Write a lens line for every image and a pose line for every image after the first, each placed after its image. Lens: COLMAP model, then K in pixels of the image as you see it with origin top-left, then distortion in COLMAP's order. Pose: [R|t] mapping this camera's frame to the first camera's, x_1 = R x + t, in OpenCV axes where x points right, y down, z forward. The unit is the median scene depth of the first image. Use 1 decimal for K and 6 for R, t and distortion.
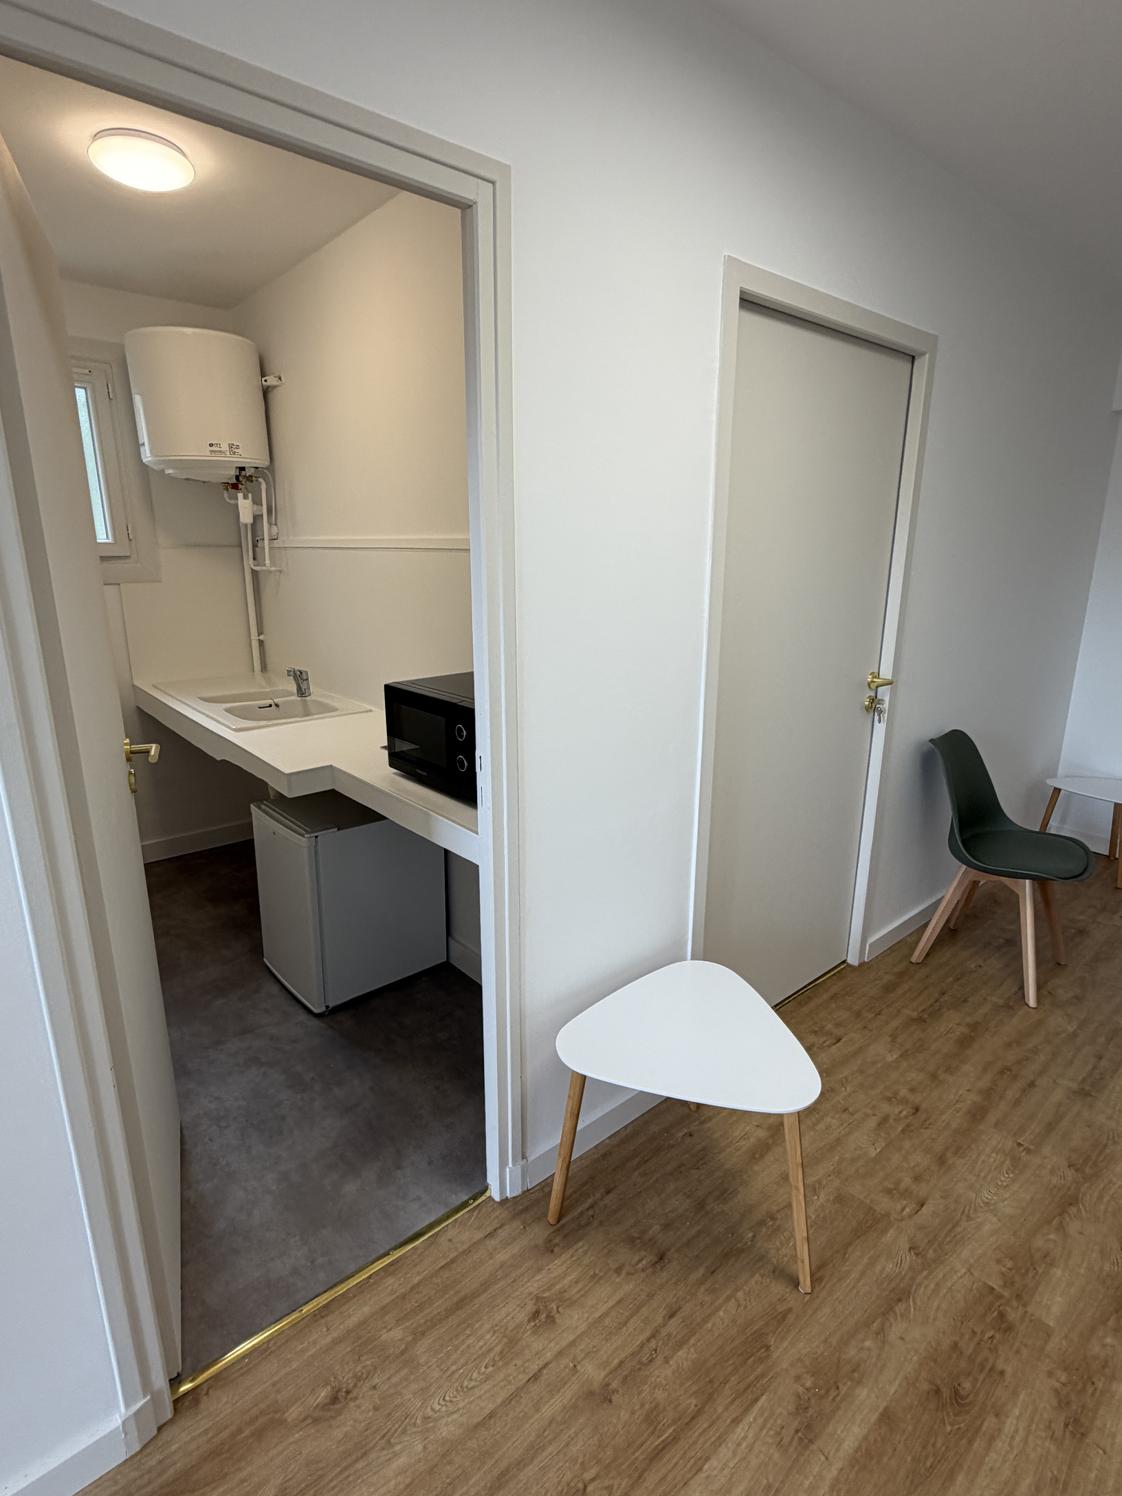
lens RADIAL K [[738.9, 0, 555.1], [0, 738.9, 754.4], [0, 0, 1]] dist [-0.000964, 0.002130]
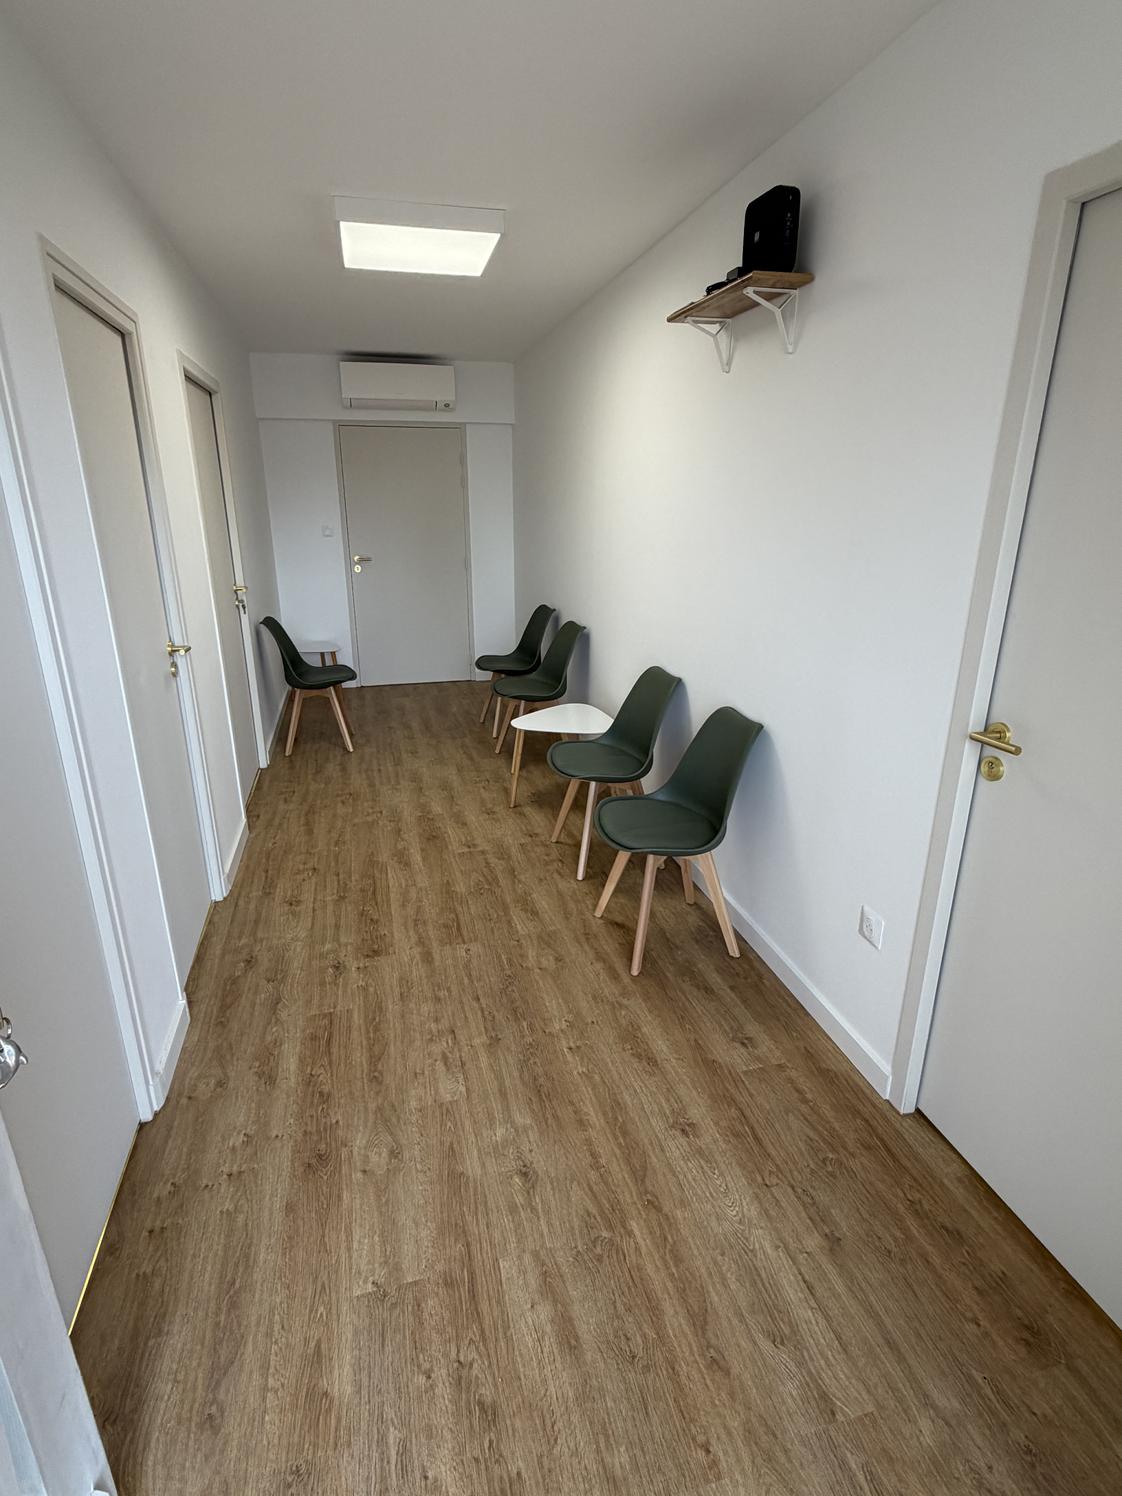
lens RADIAL K [[738.9, 0, 562.9], [0, 738.9, 750.3], [0, 0, 1]] dist [-0.000964, 0.002130]
pose [[0.422256, -0.296907, 0.856473, -0.963564], [0.249105, 0.946468, 0.205291, 0.119209], [-0.871577, 0.126666, 0.473613, -0.450249]]
